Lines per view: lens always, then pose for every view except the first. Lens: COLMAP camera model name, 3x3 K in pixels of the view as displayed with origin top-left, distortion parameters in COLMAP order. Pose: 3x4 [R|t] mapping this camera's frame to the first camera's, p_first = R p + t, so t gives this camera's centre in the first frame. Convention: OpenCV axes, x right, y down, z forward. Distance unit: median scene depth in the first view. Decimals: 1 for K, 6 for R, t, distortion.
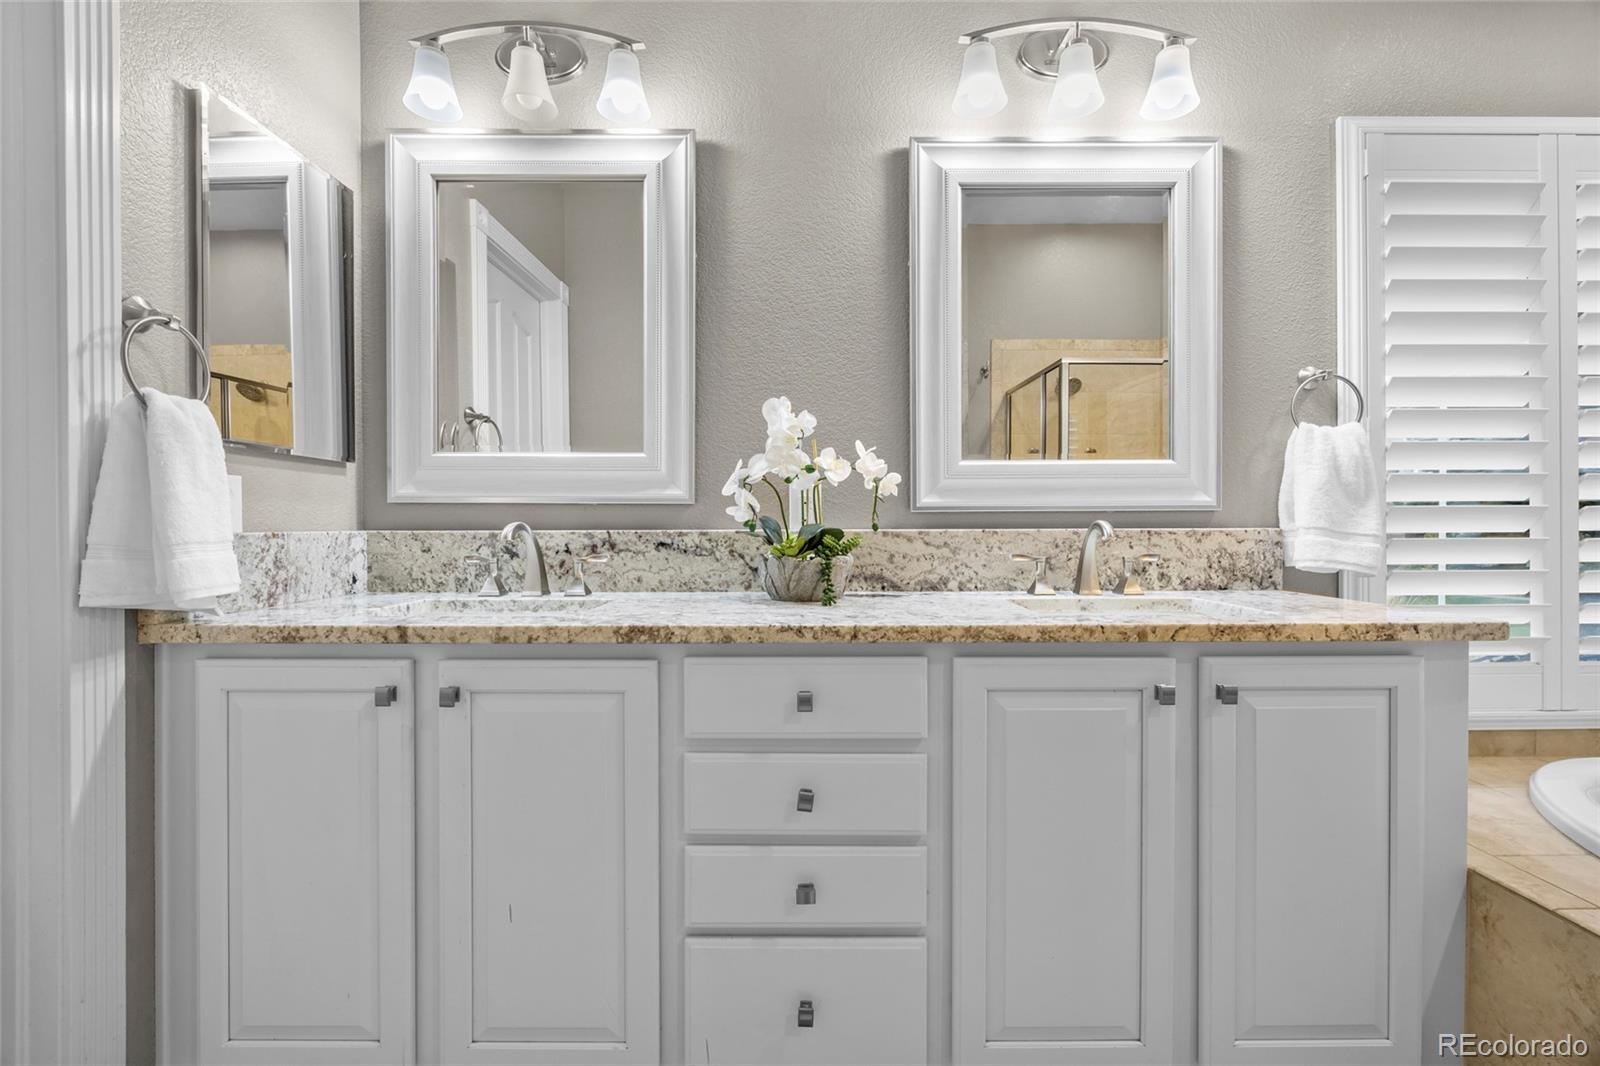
lens RADIAL K [[675.5, 0, 801.0], [0, 675.5, 533.8], [0, 0, 1]] dist [-0.004162, -0.000739]
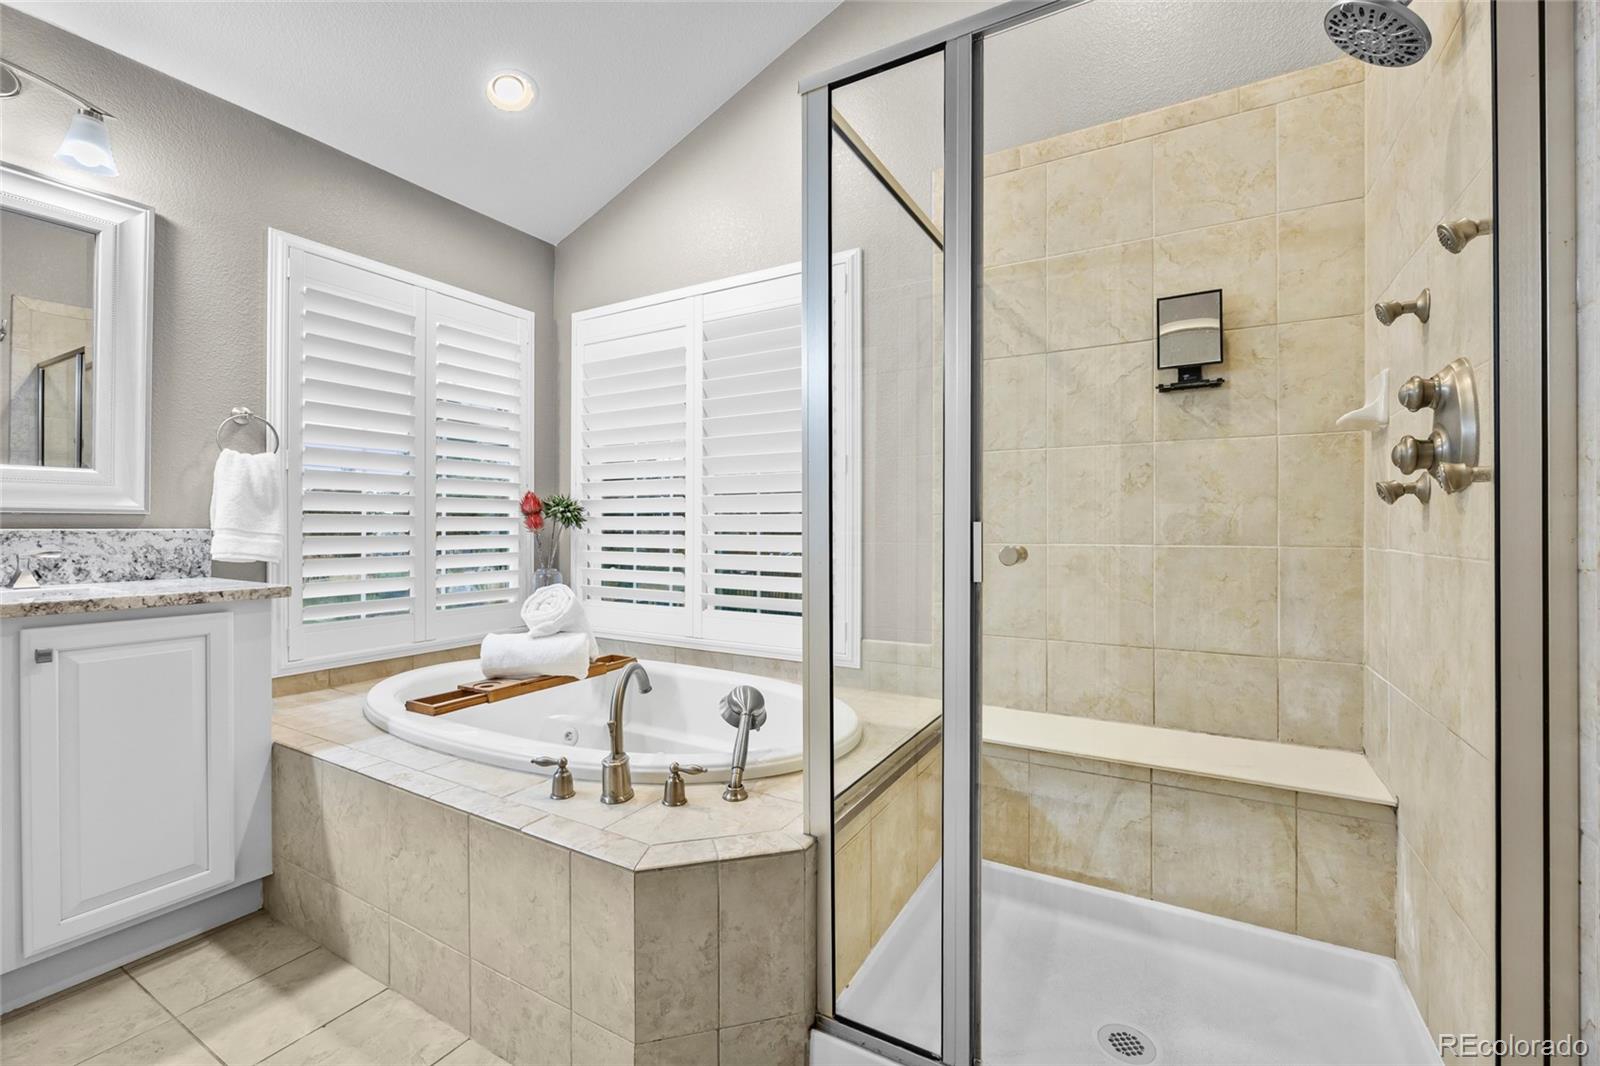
lens RADIAL K [[675.5, 0, 795.2], [0, 675.5, 526.3], [0, 0, 1]] dist [-0.004162, -0.000739]
pose [[0.494302, 0.007467, 0.869258, 0.147942], [0.004818, 0.999924, -0.011329, 0.006339], [-0.869277, 0.009788, 0.494228, -0.607098]]
